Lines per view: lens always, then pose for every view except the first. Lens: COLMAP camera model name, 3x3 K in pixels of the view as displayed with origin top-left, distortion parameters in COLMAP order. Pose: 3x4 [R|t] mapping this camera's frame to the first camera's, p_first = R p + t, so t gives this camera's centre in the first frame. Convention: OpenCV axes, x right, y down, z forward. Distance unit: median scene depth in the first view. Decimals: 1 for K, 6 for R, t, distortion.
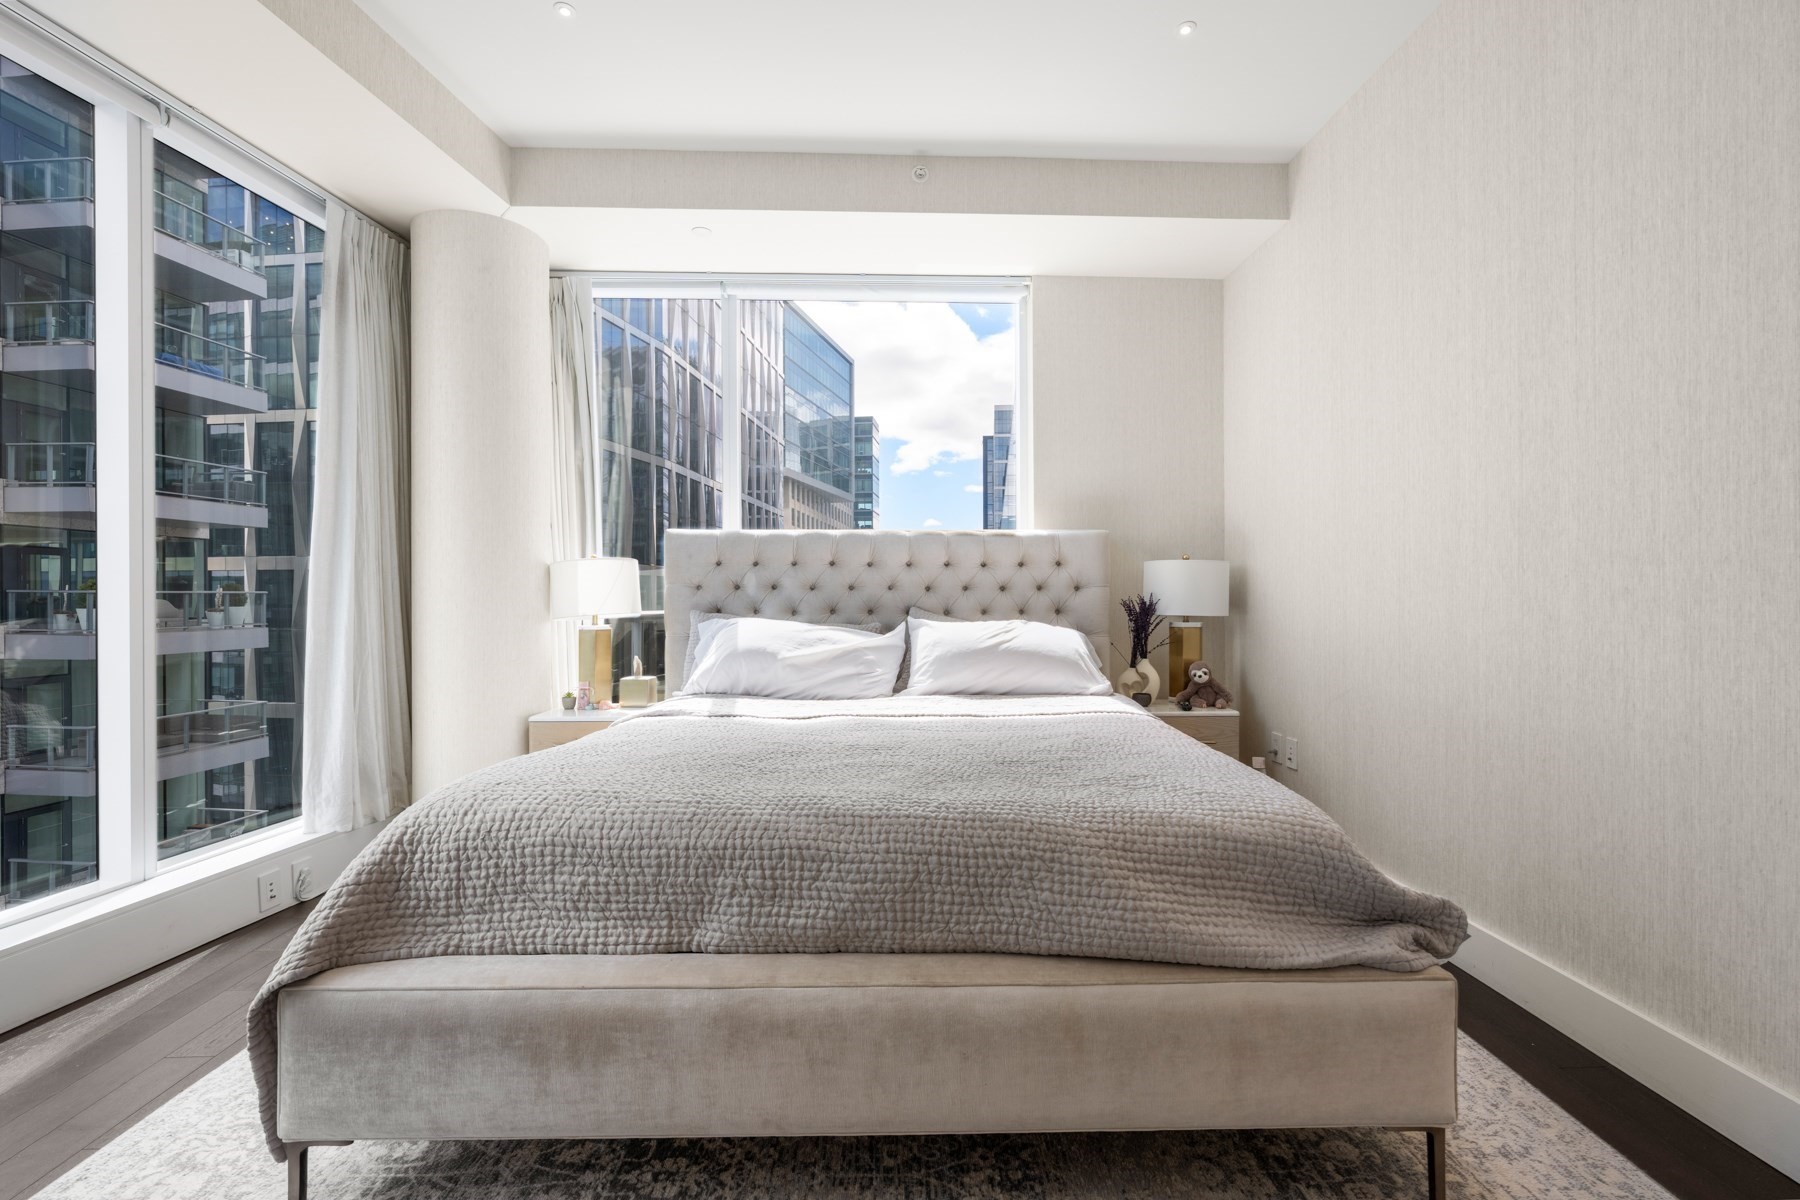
lens RADIAL K [[770.7, 0, 903.4], [0, 770.7, 596.8], [0, 0, 1]] dist [-0.001940, 0.000158]
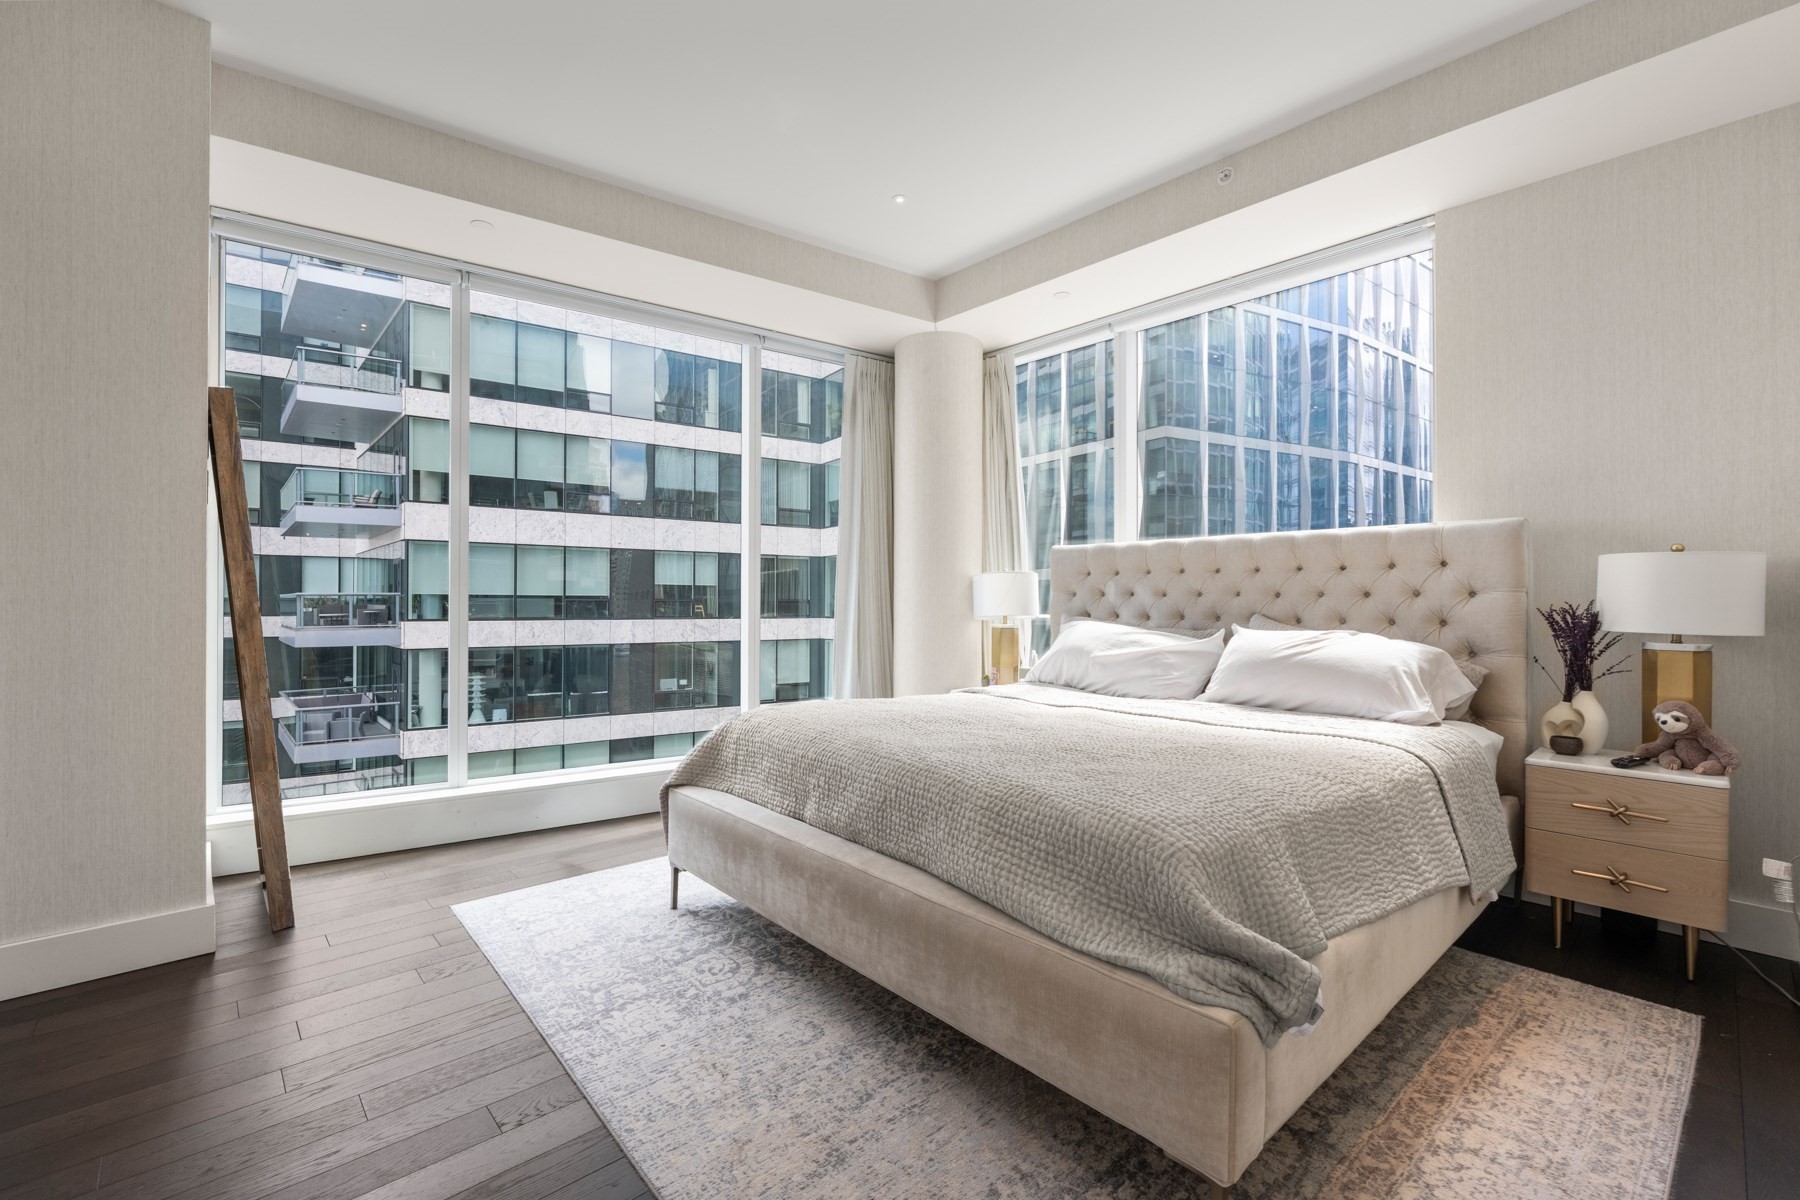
lens RADIAL K [[762.0, 0, 901.9], [0, 762.0, 599.7], [0, 0, 1]] dist [-0.000023, -0.000283]
pose [[0.653542, 0.002070, -0.756888, 0.483752], [-0.004653, 0.999988, -0.001283, -0.001598], [0.756876, 0.004360, 0.653544, 0.048732]]
